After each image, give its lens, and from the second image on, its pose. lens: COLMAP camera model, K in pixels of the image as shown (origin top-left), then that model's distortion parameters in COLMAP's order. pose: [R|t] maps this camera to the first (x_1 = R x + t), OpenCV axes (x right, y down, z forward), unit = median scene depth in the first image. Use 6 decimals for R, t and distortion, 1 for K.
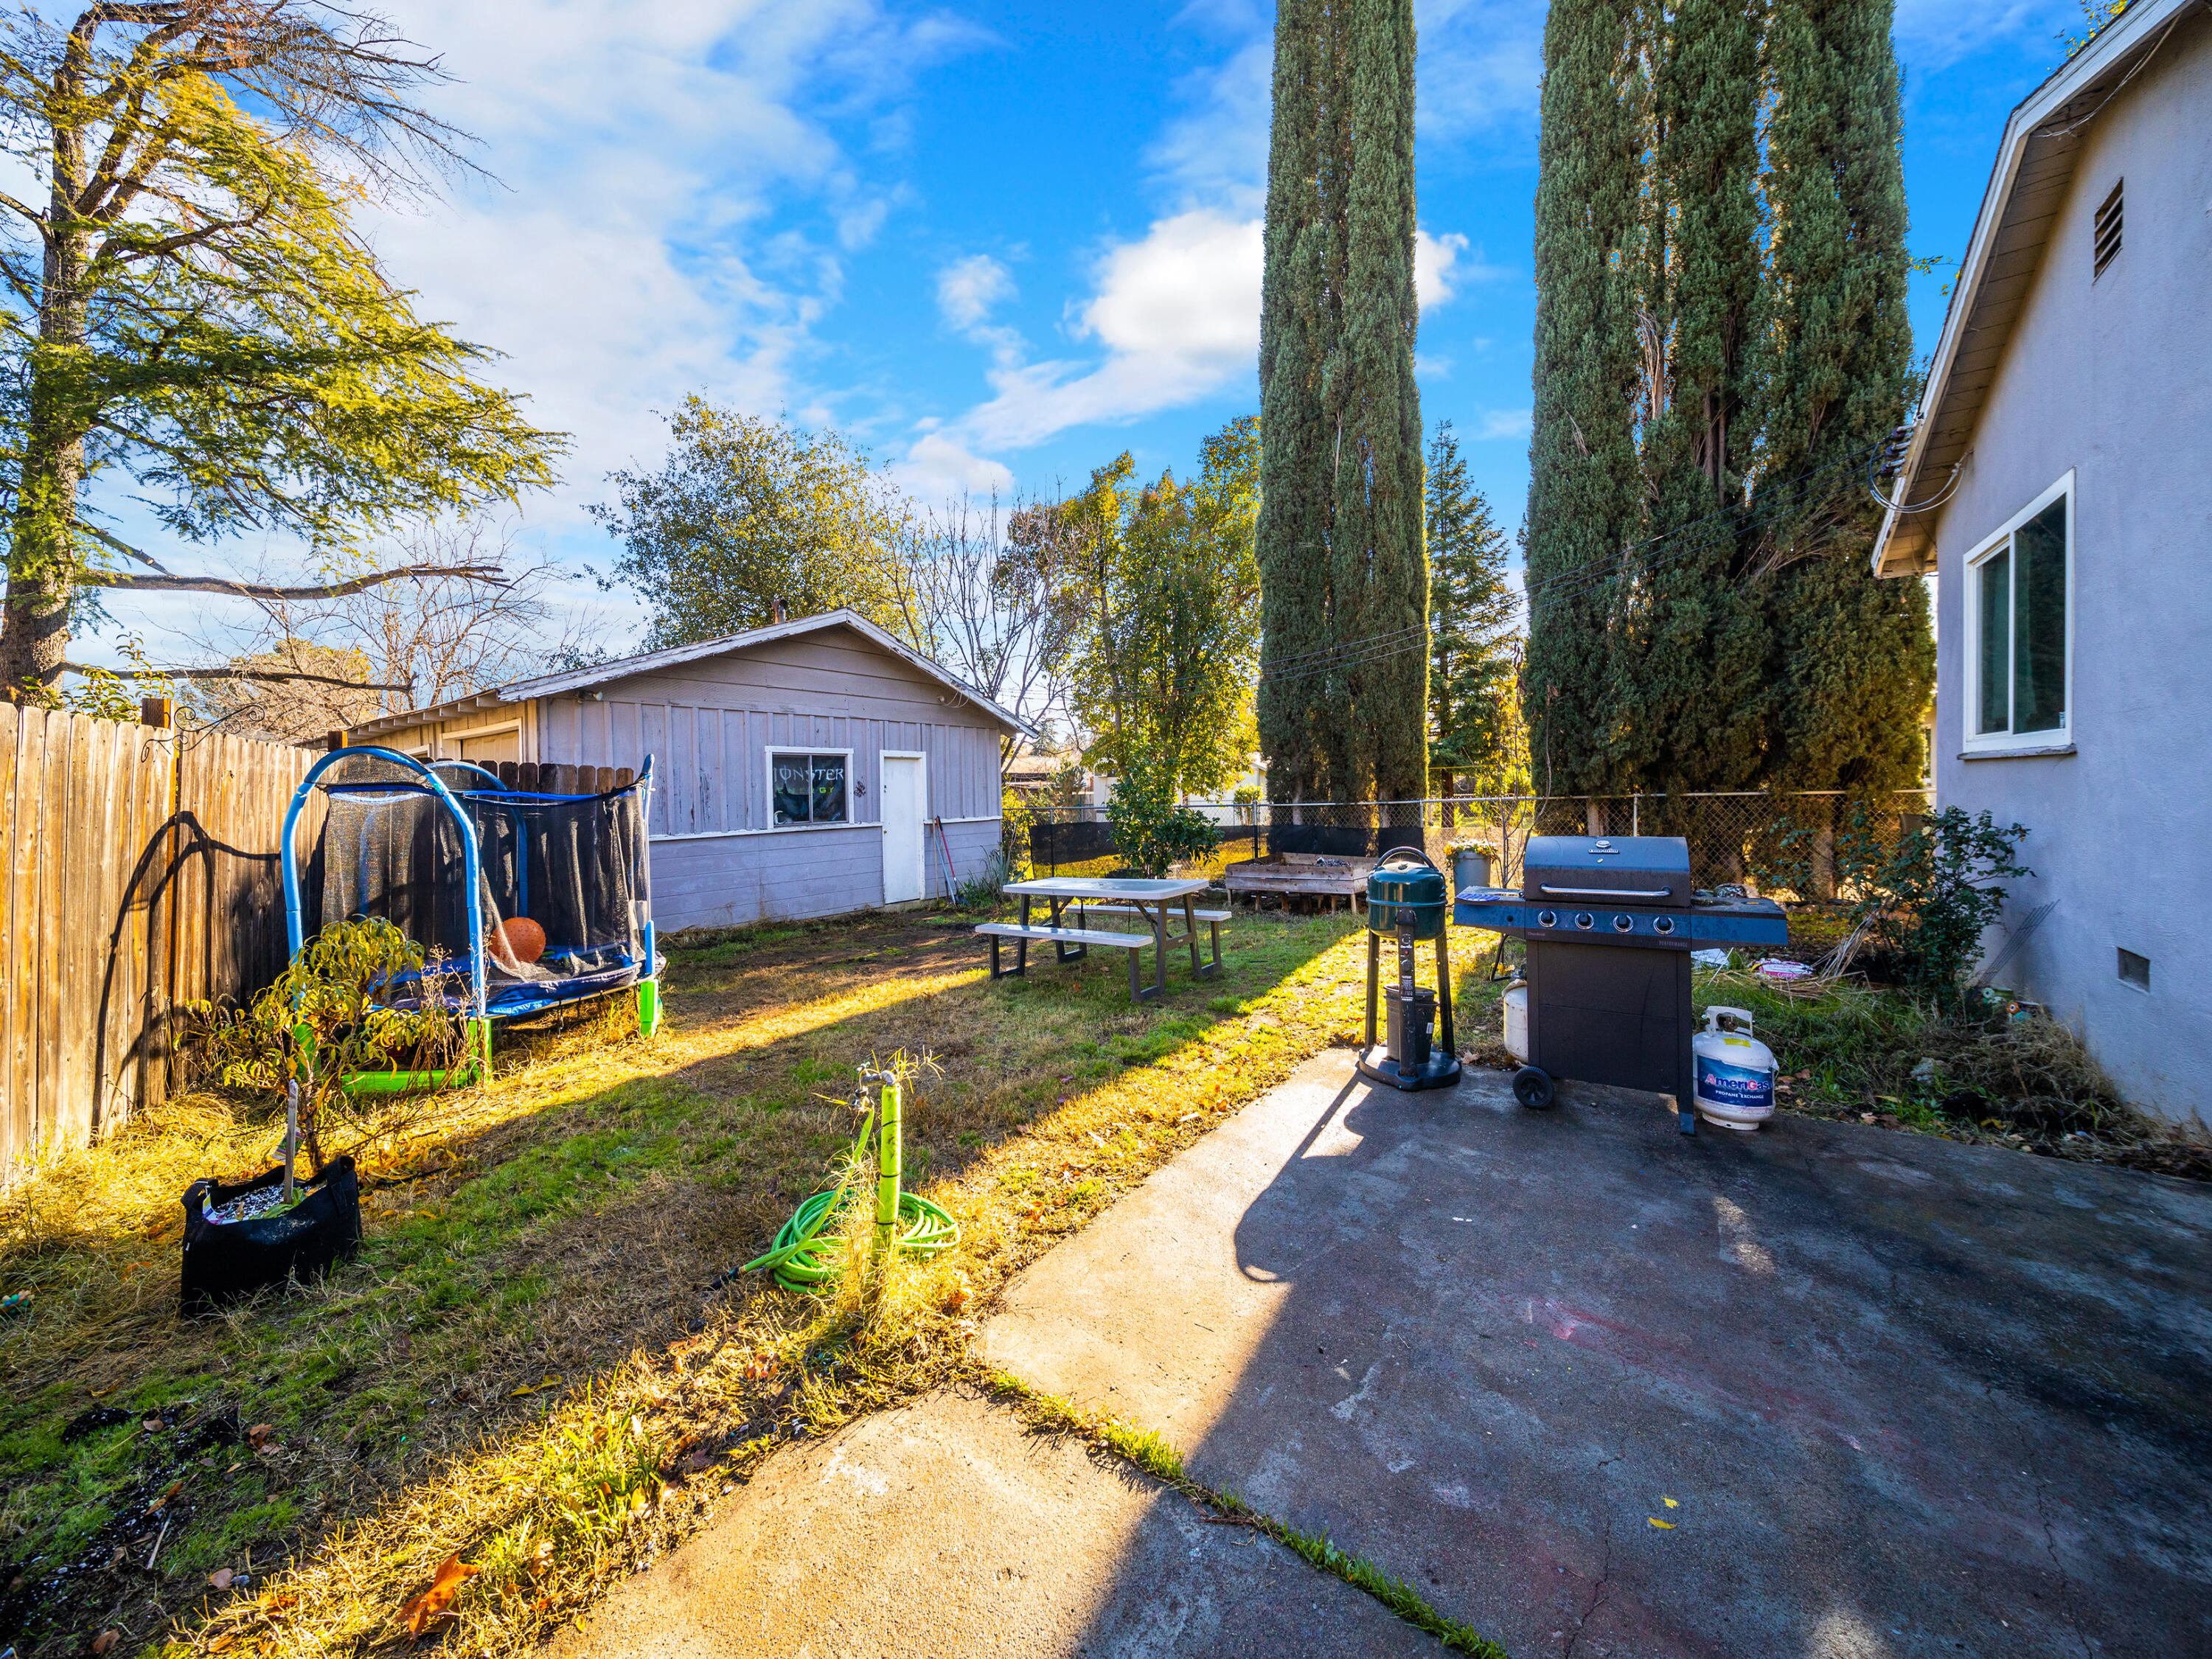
lens RADIAL K [[784.1, 0, 1097.0], [0, 784.1, 811.1], [0, 0, 1]] dist [0.000197, -0.000025]
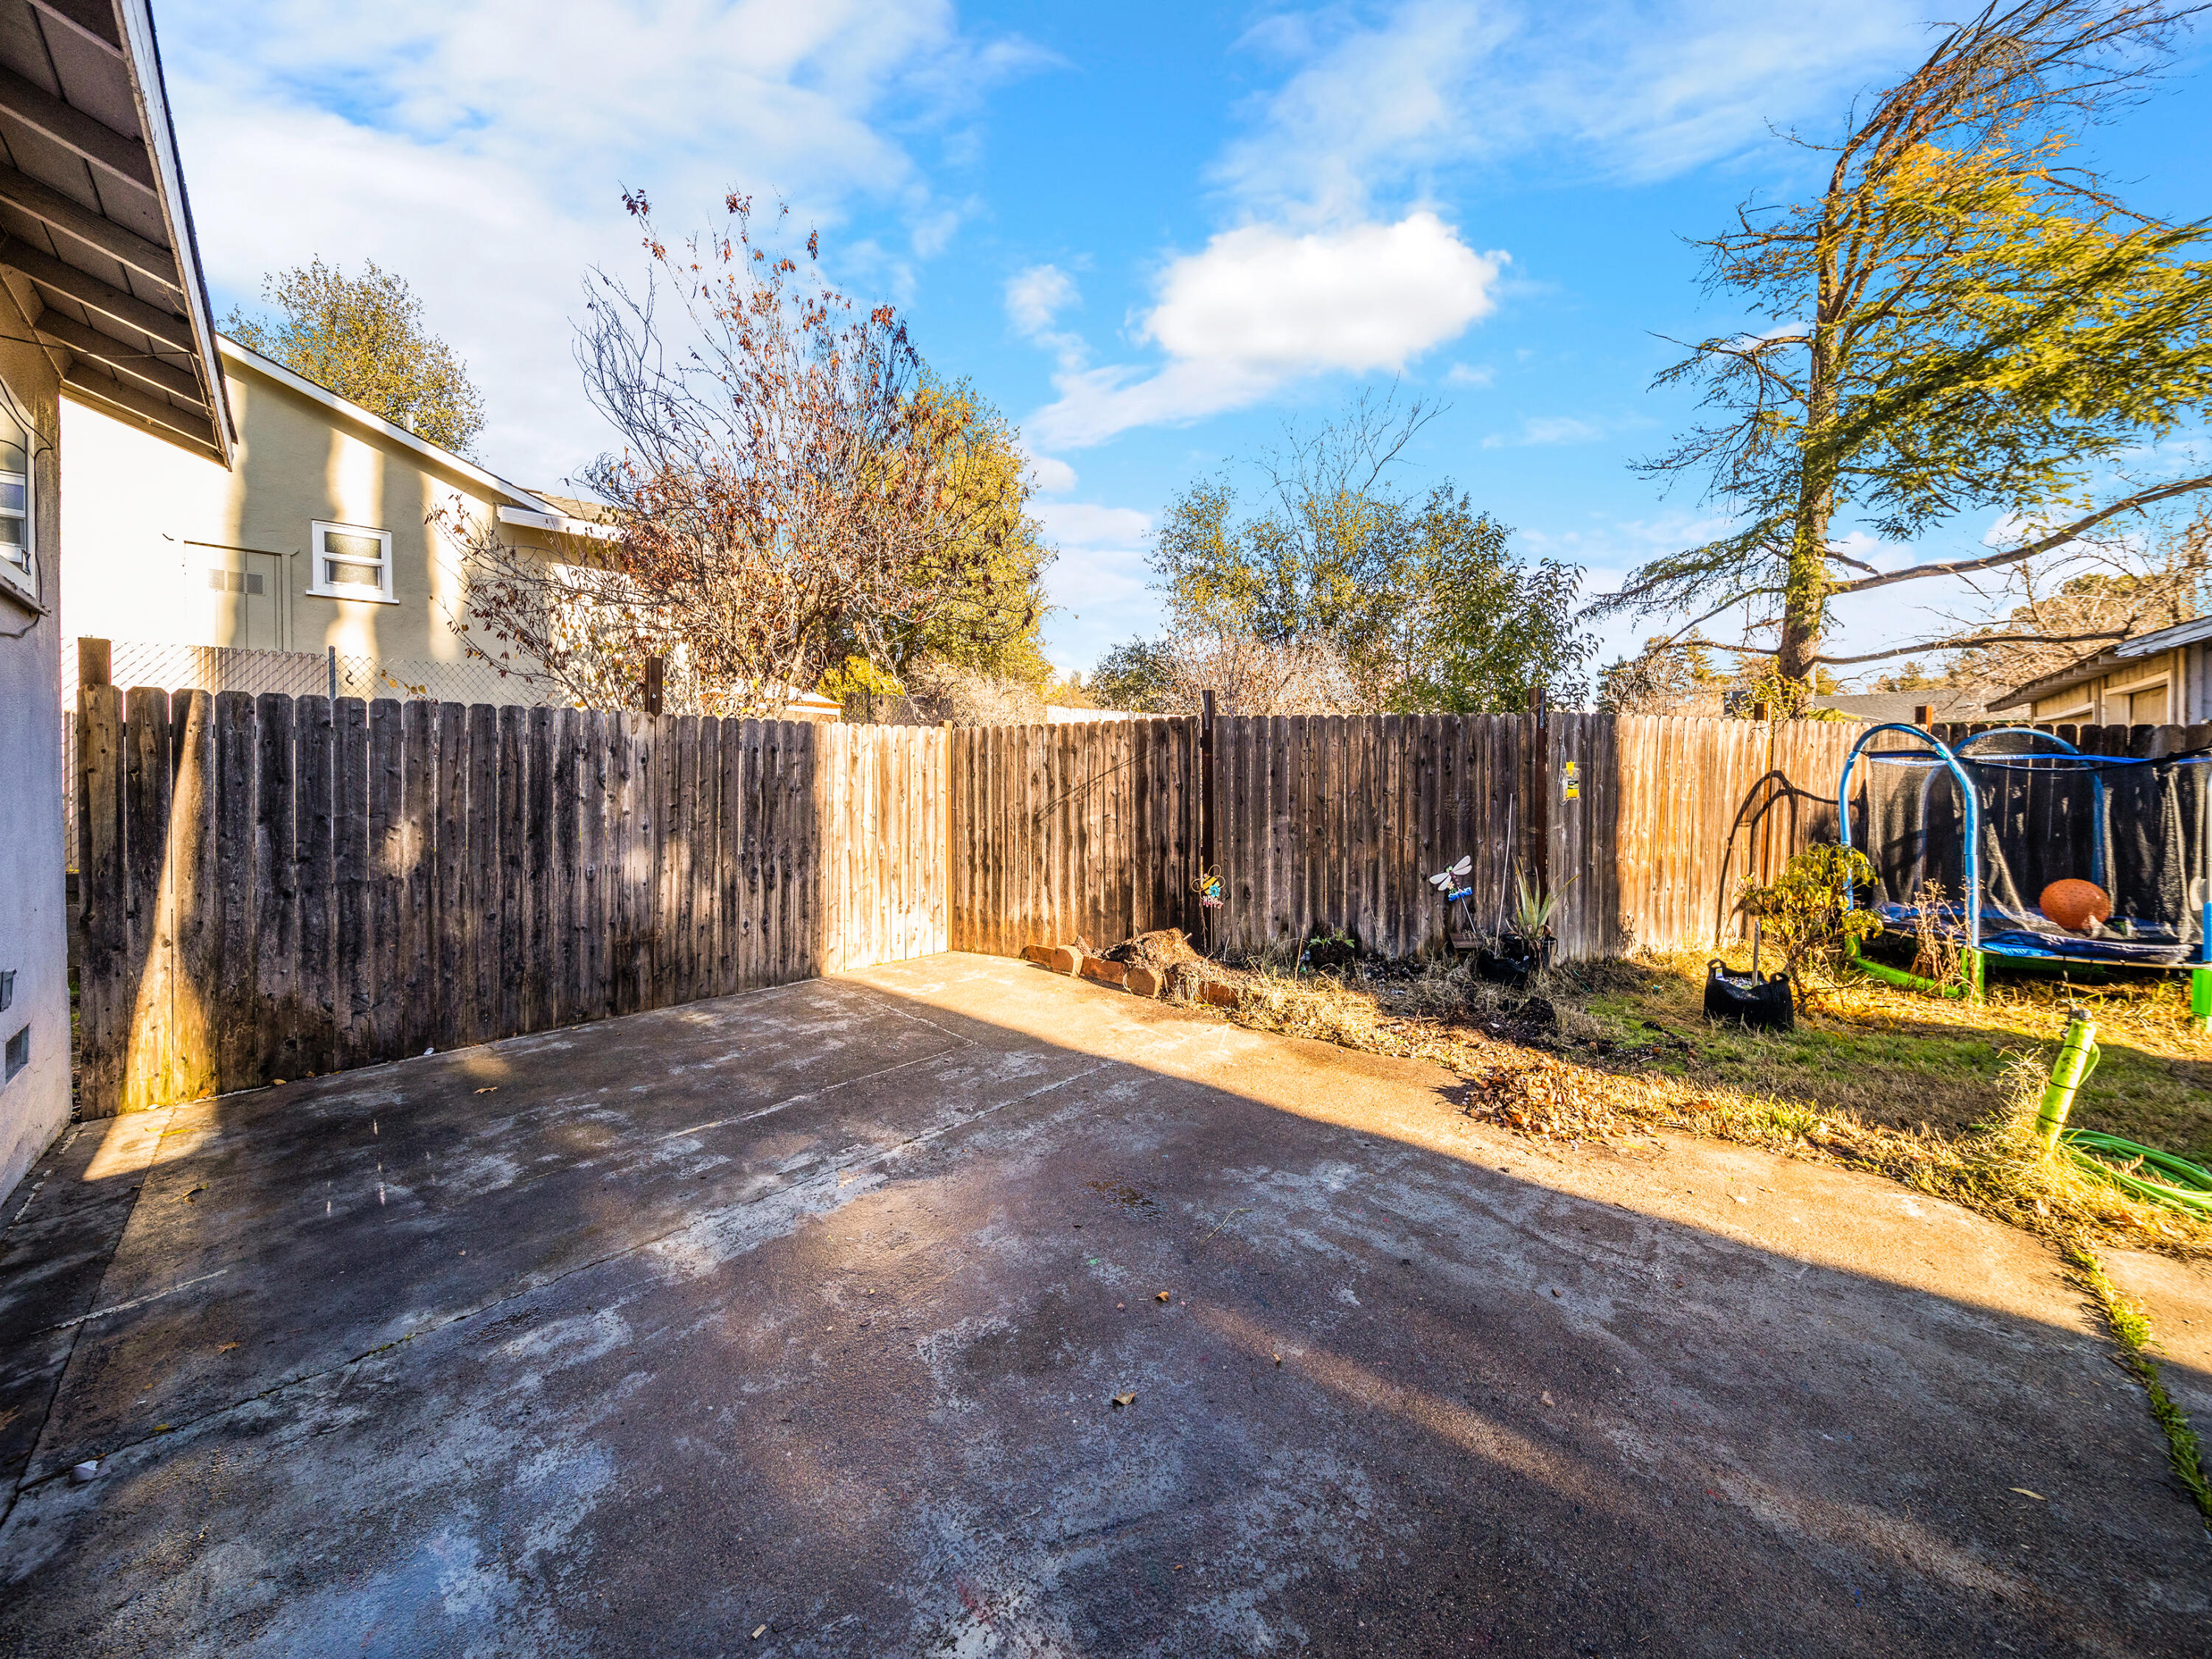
lens RADIAL K [[793.1, 0, 1089.4], [0, 793.1, 751.3], [0, 0, 1]] dist [0.000008, -0.000248]
pose [[-0.135851, -0.002532, -0.990726, 0.222066], [-0.013120, 0.999914, -0.000756, -0.006308], [0.990642, 0.012896, -0.135872, -0.063775]]
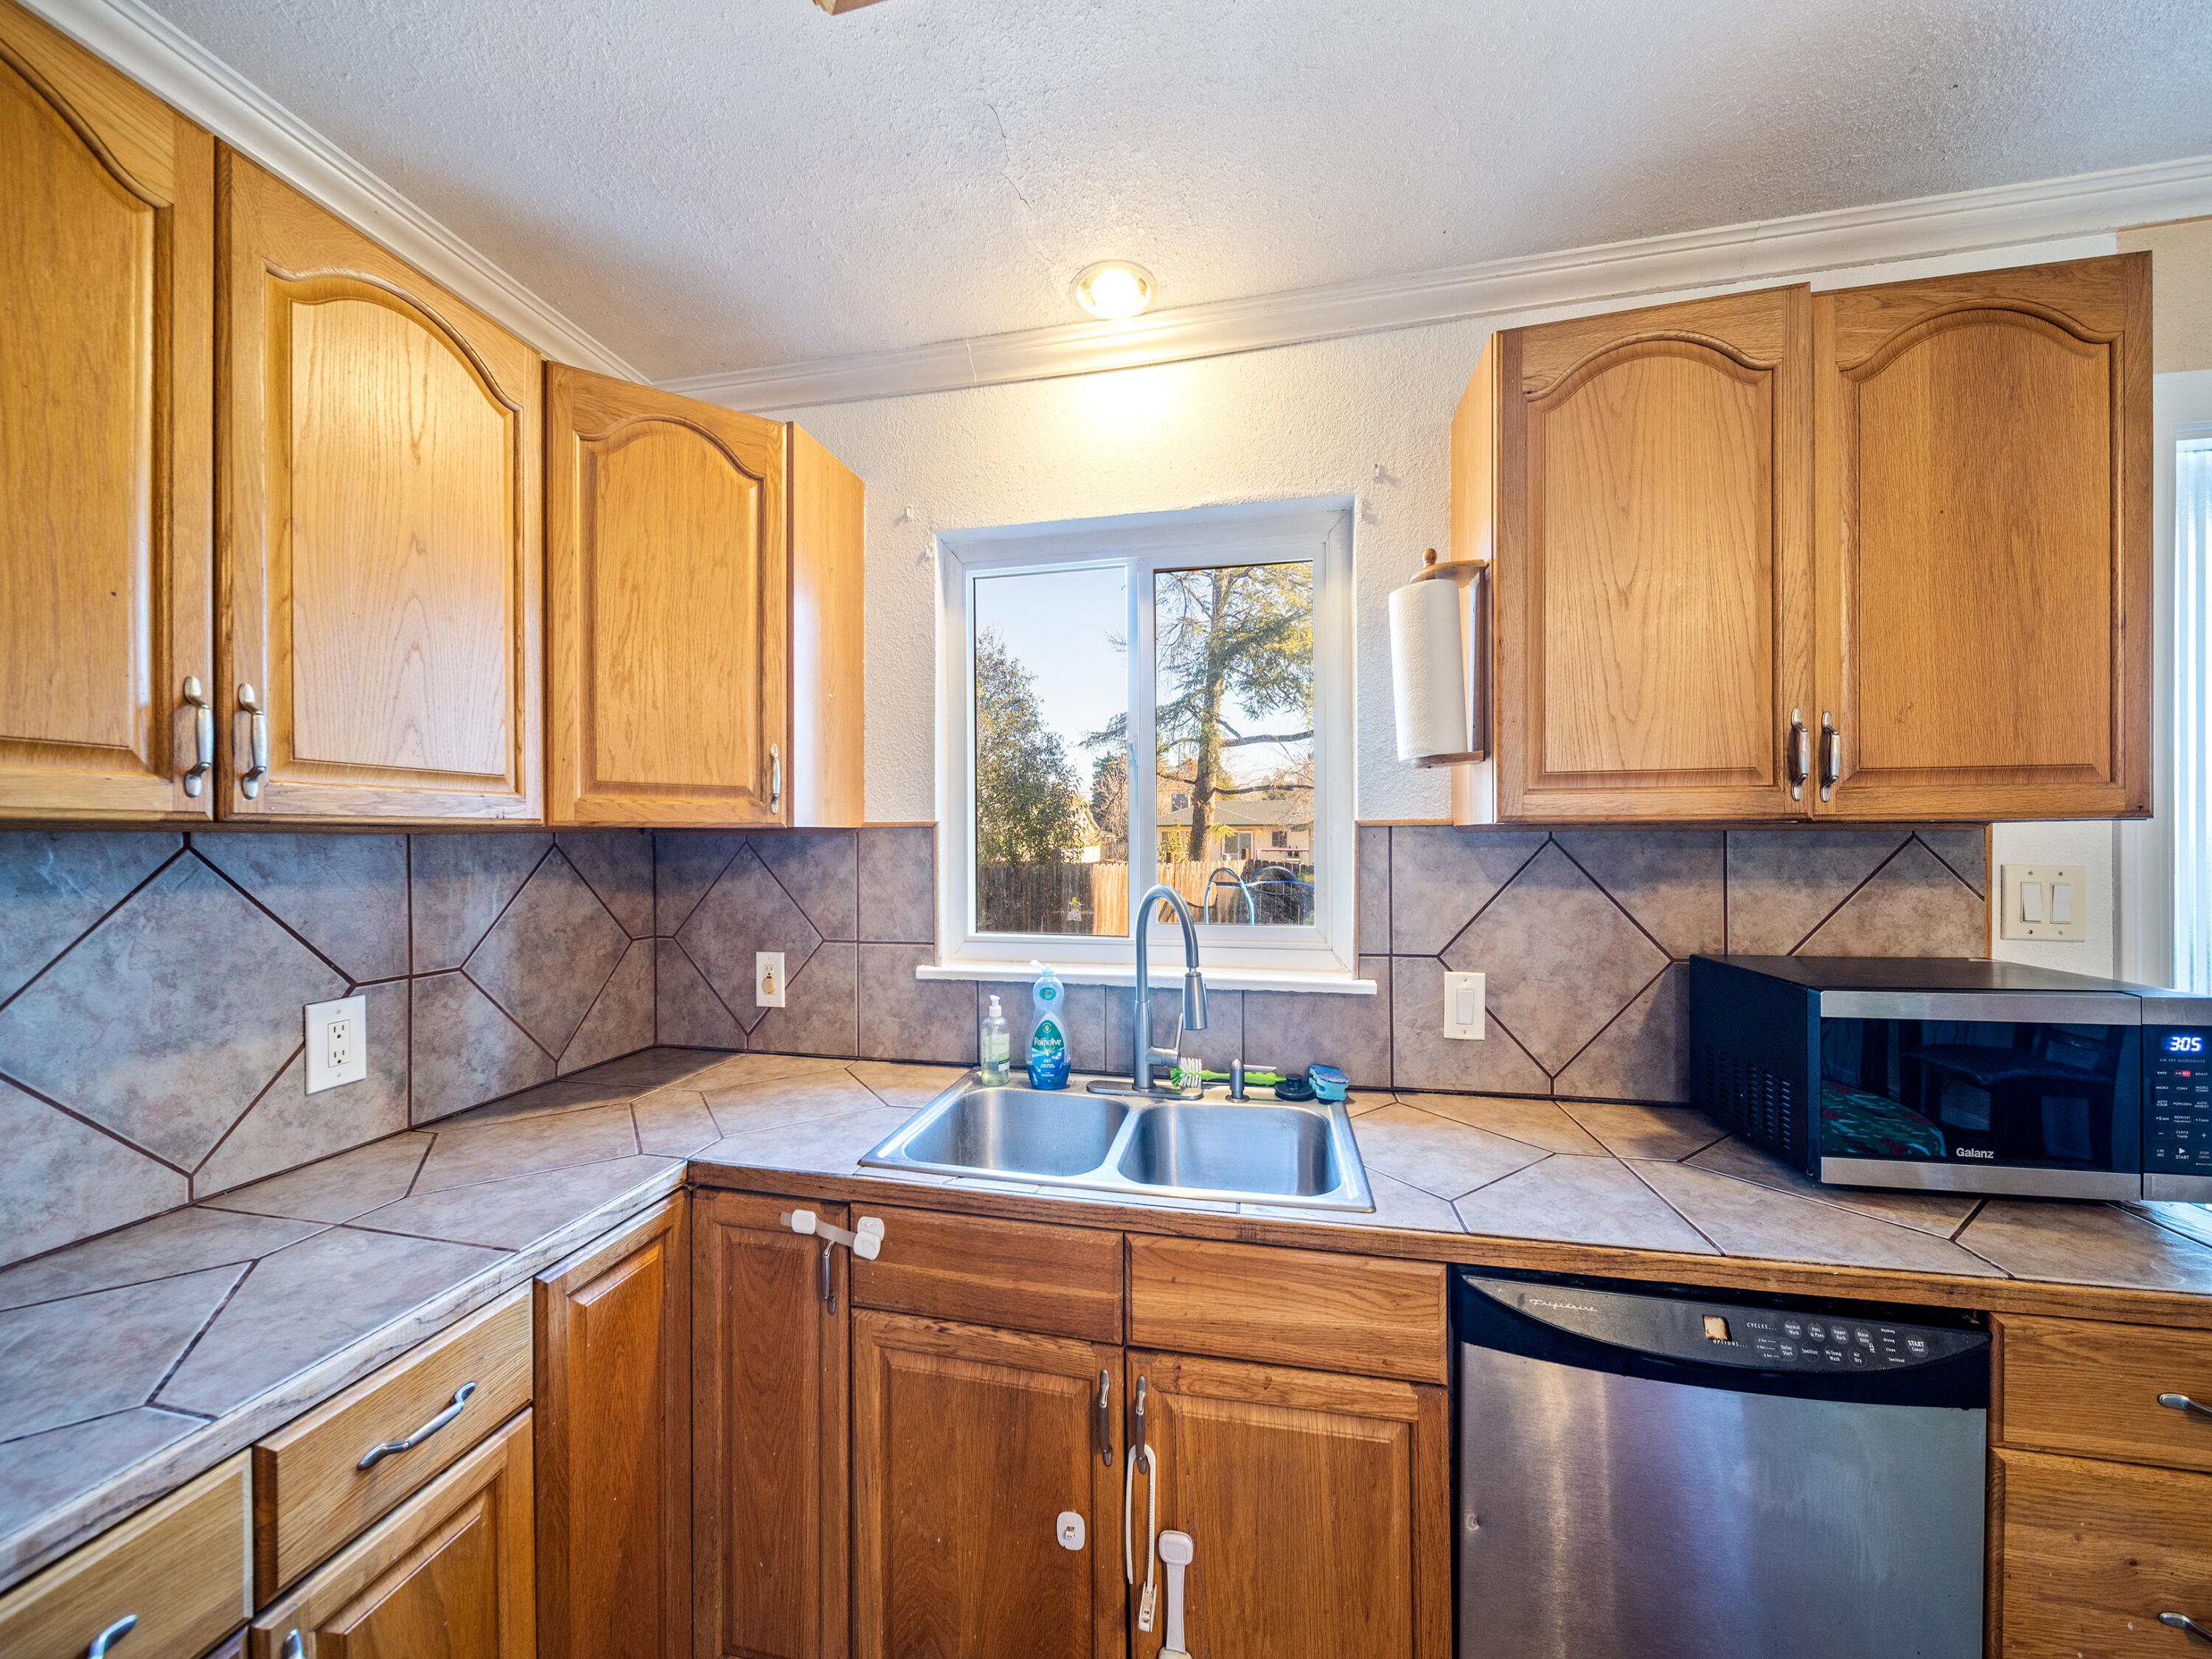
lens RADIAL K [[783.8, 0, 1091.9], [0, 783.8, 839.3], [0, 0, 1]] dist [-0.000288, -0.000311]
pose [[0.418762, 0.013202, -0.908000, 0.414136], [-0.015046, 0.999858, 0.007599, -0.068025], [0.907971, 0.010479, 0.418902, -0.148121]]
